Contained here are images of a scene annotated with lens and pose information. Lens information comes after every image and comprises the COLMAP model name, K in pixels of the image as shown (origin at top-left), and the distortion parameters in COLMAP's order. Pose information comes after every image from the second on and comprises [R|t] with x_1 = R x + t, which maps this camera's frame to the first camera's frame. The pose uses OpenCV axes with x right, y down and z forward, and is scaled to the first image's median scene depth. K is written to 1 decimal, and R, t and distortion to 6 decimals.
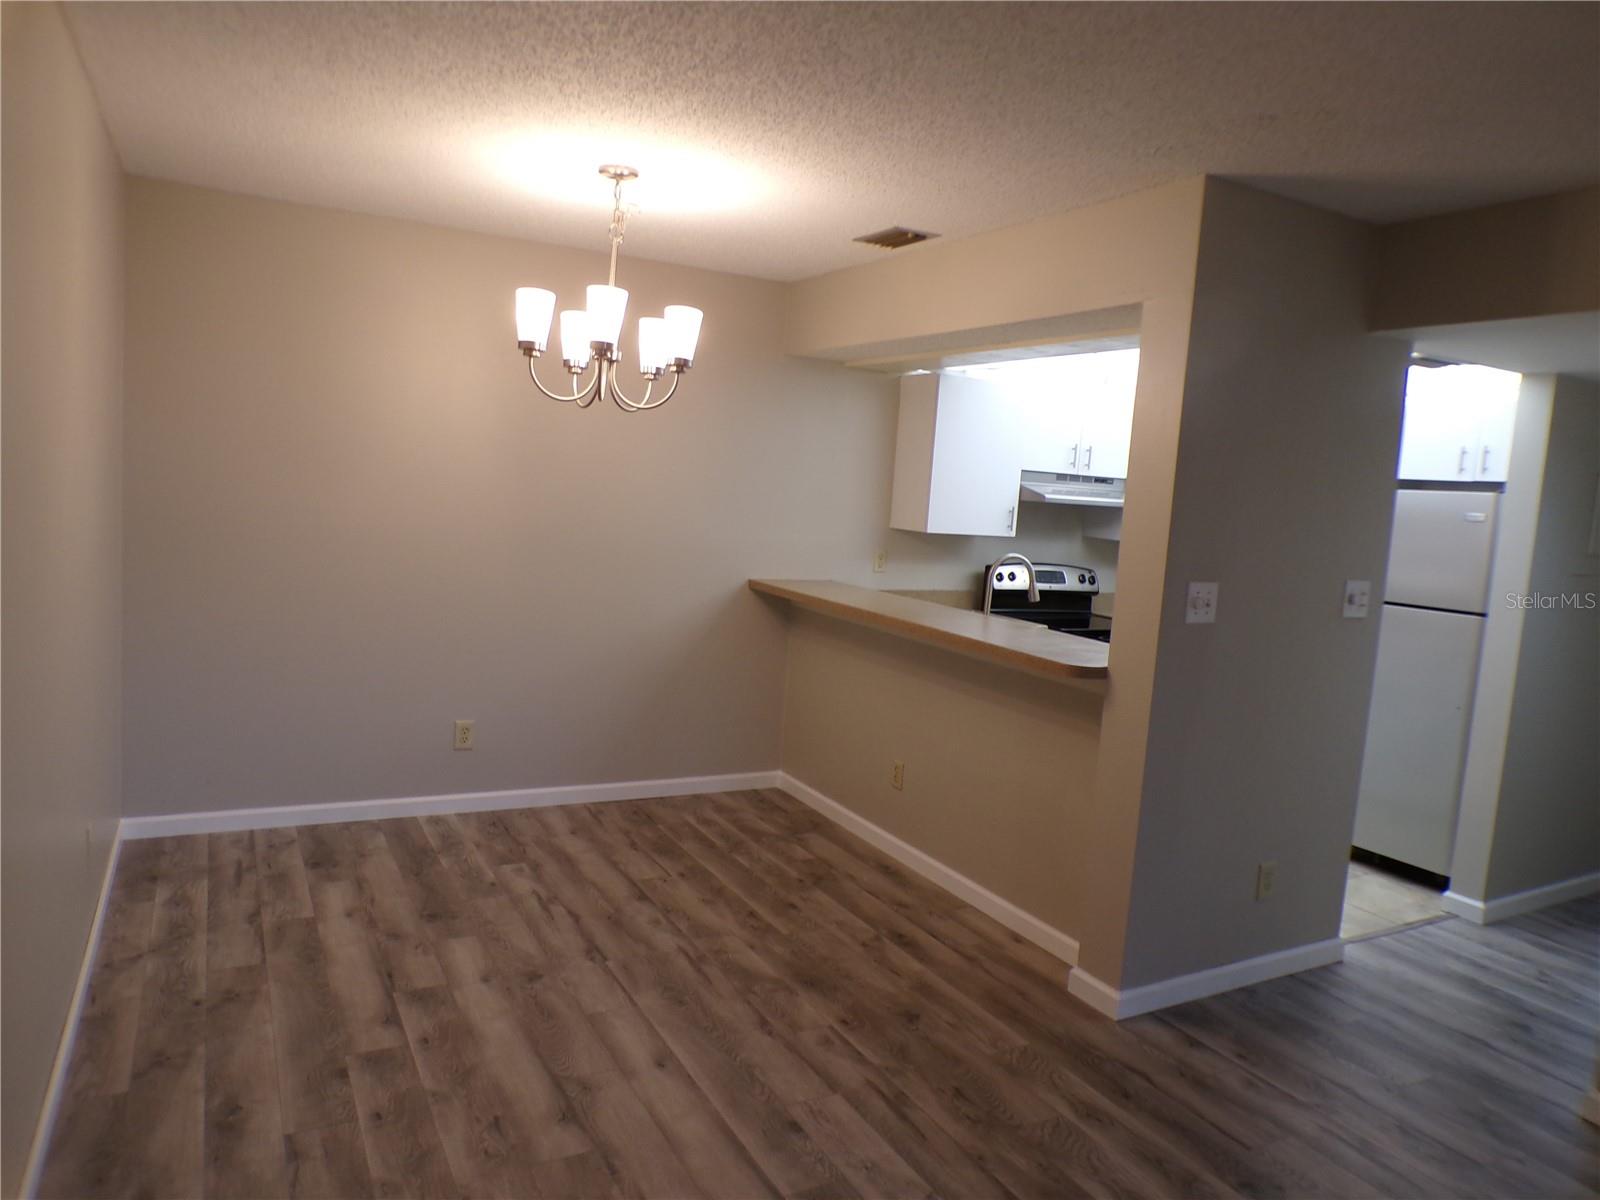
lens RADIAL K [[1103.5, 0, 800.0], [0, 1103.5, 600.0], [0, 0, 1]] dist [-0.006775, -0.001565]
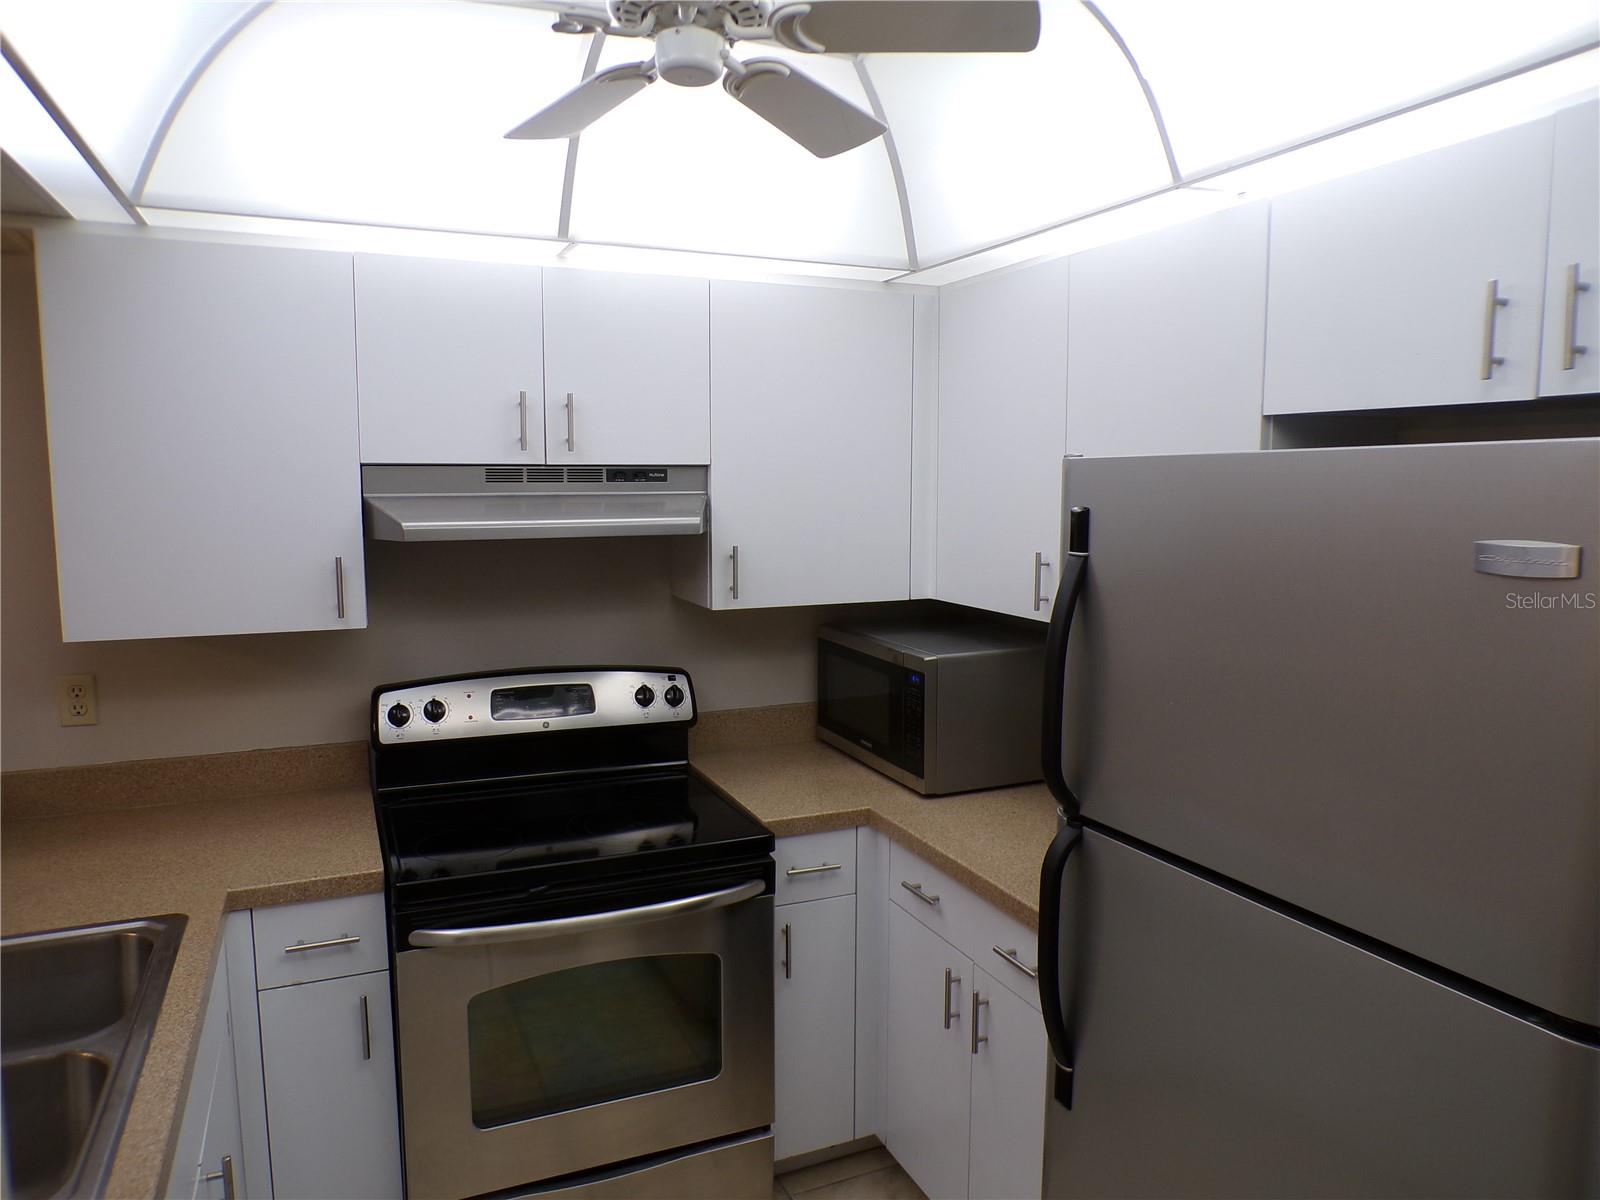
lens RADIAL K [[1064.0, 0, 800.0], [0, 1064.0, 600.0], [0, 0, 1]] dist [-0.027925, -0.000627]
pose [[0.993235, -0.053256, -0.103190, 0.385193], [0.053607, 0.998562, 0.000627, -0.058030], [0.103008, -0.006154, 0.994661, 0.611873]]
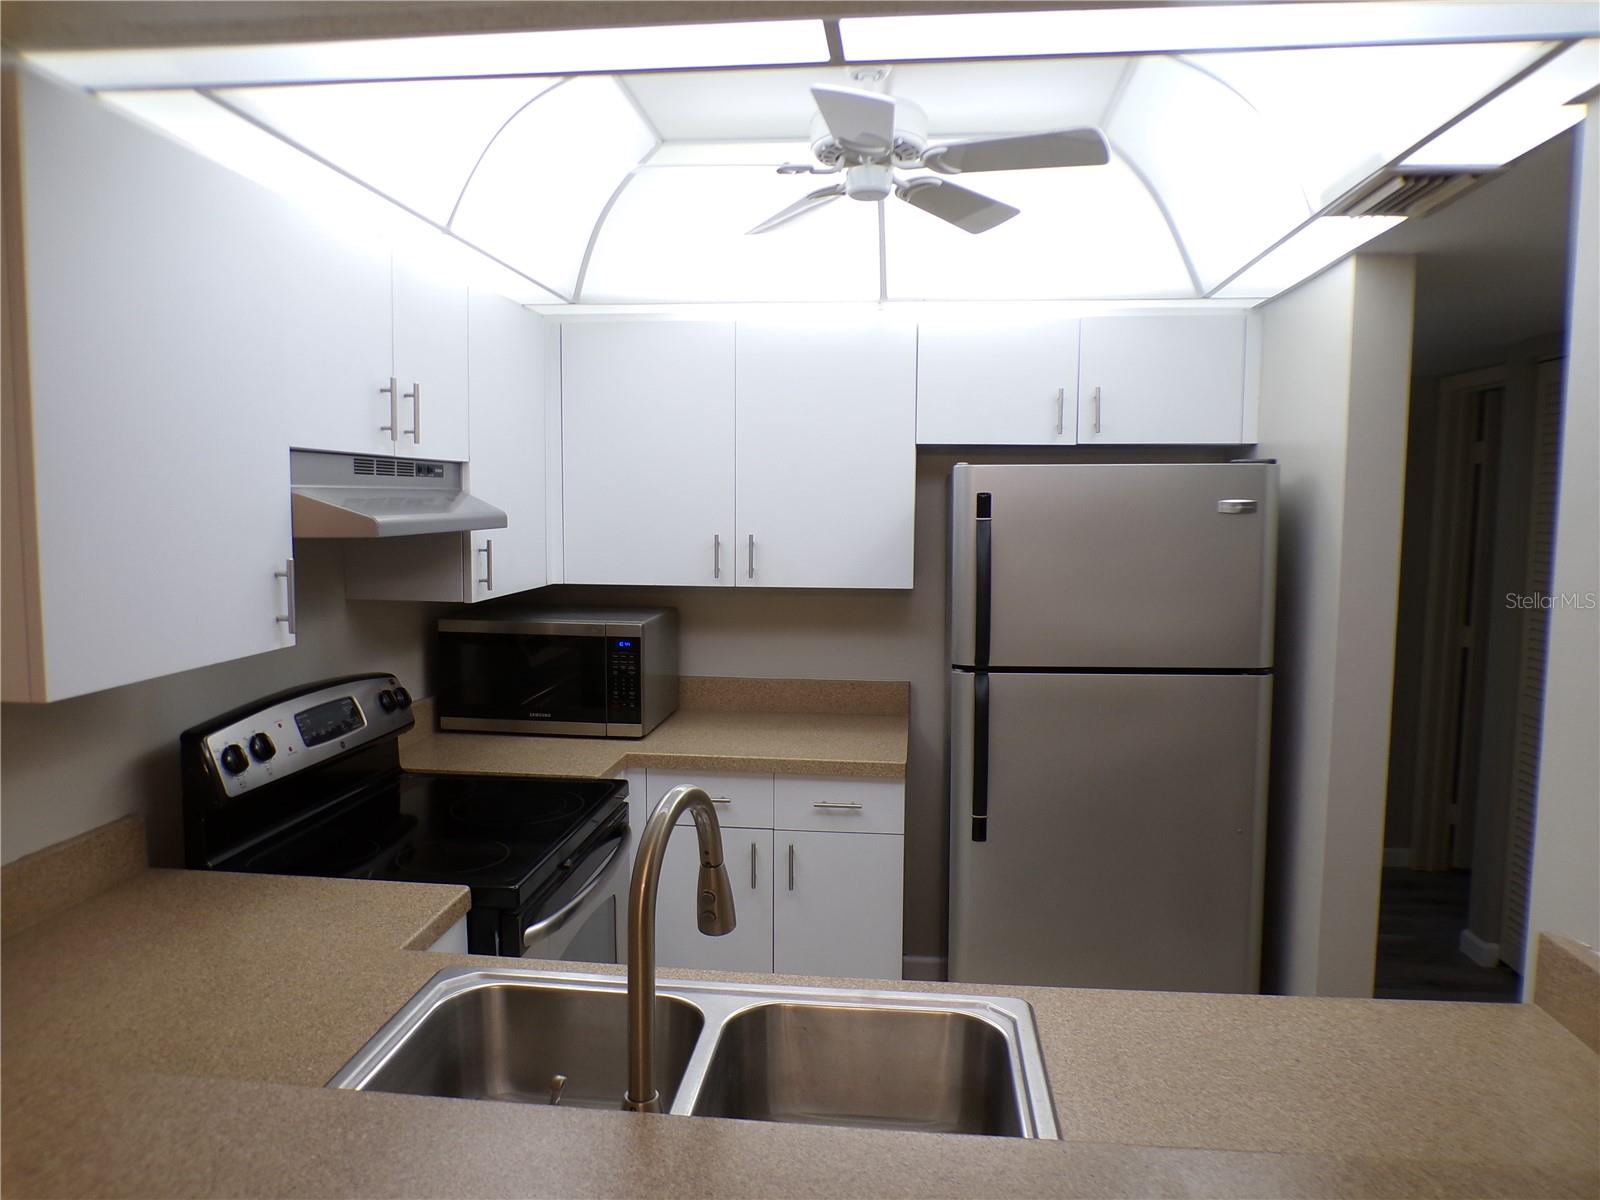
lens RADIAL K [[1090.2, 0, 800.0], [0, 1090.2, 600.0], [0, 0, 1]] dist [-0.025146, -0.000059]
pose [[0.573091, -0.137454, 0.807882, 0.014910], [0.119006, 0.989342, 0.083908, -0.078727], [-0.810805, 0.048056, 0.583340, 0.660572]]
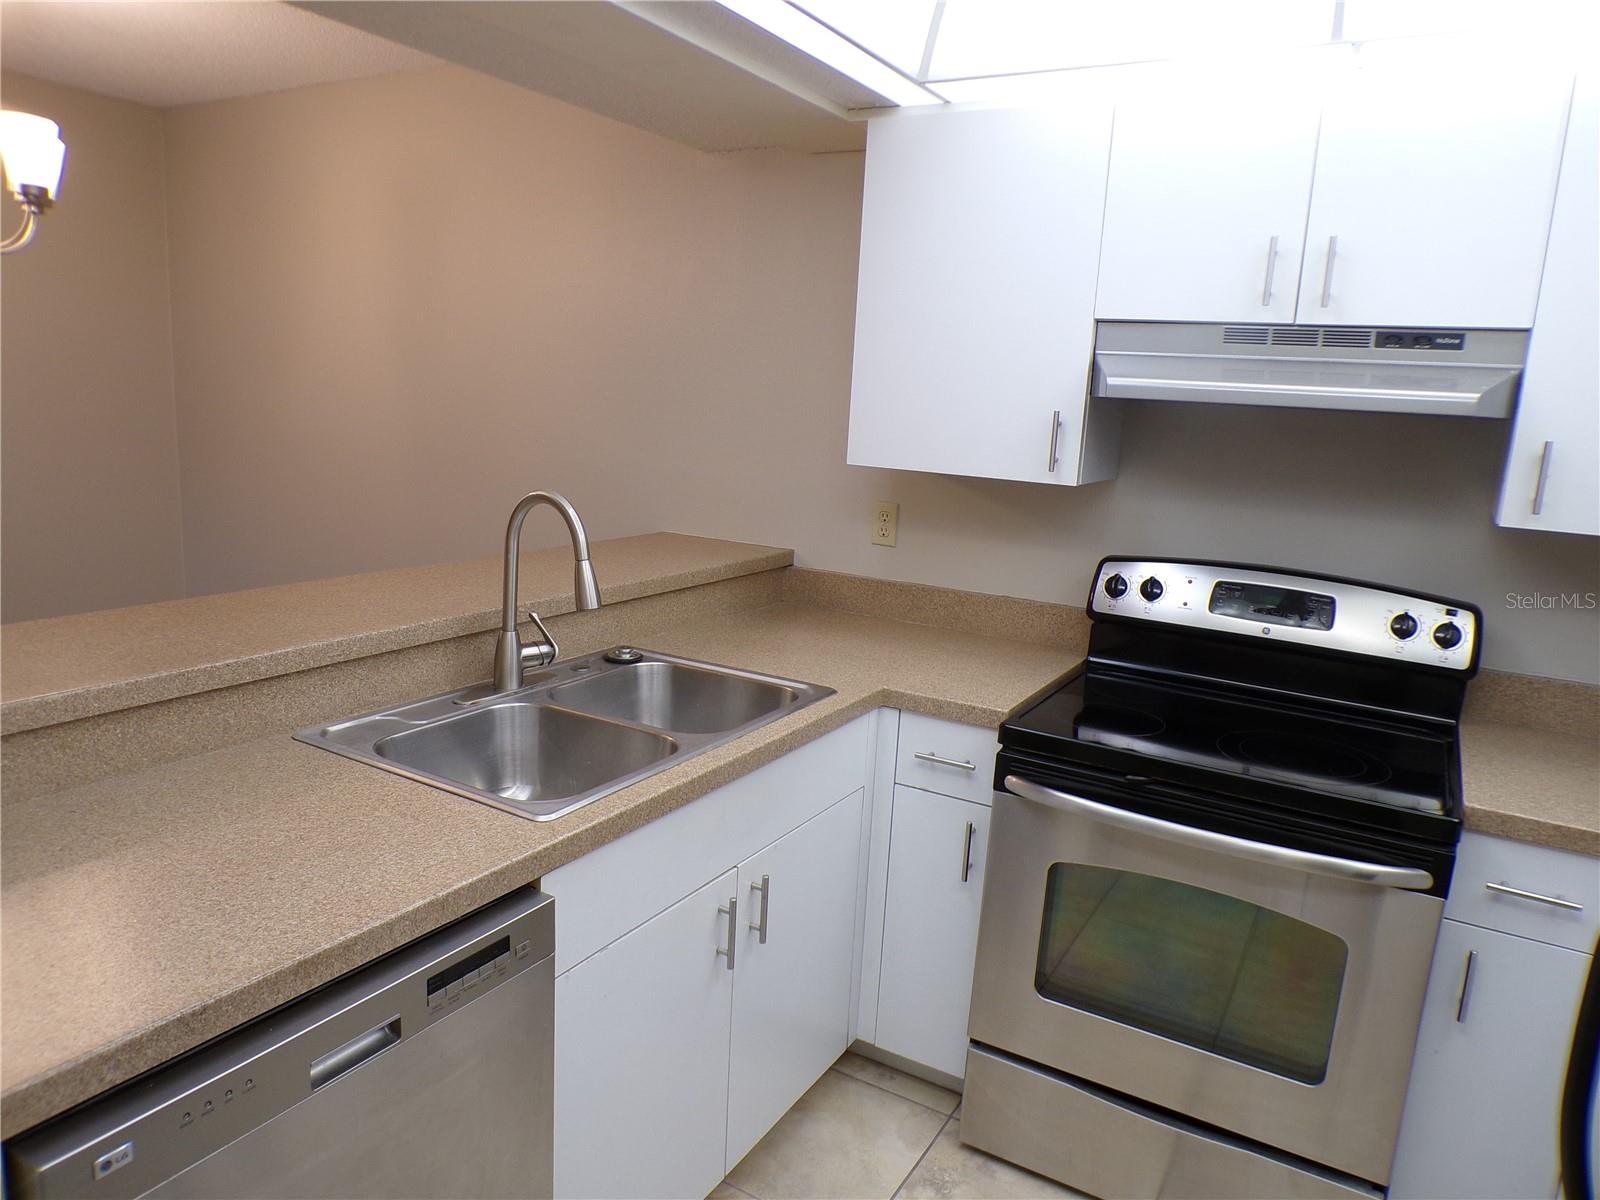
lens RADIAL K [[1090.2, 0, 800.0], [0, 1090.2, 600.0], [0, 0, 1]] dist [-0.025146, -0.000059]
pose [[0.512464, 0.126621, -0.849322, 0.477398], [-0.109595, 0.990625, 0.081560, -0.036649], [0.851686, 0.051285, 0.521537, 0.687804]]
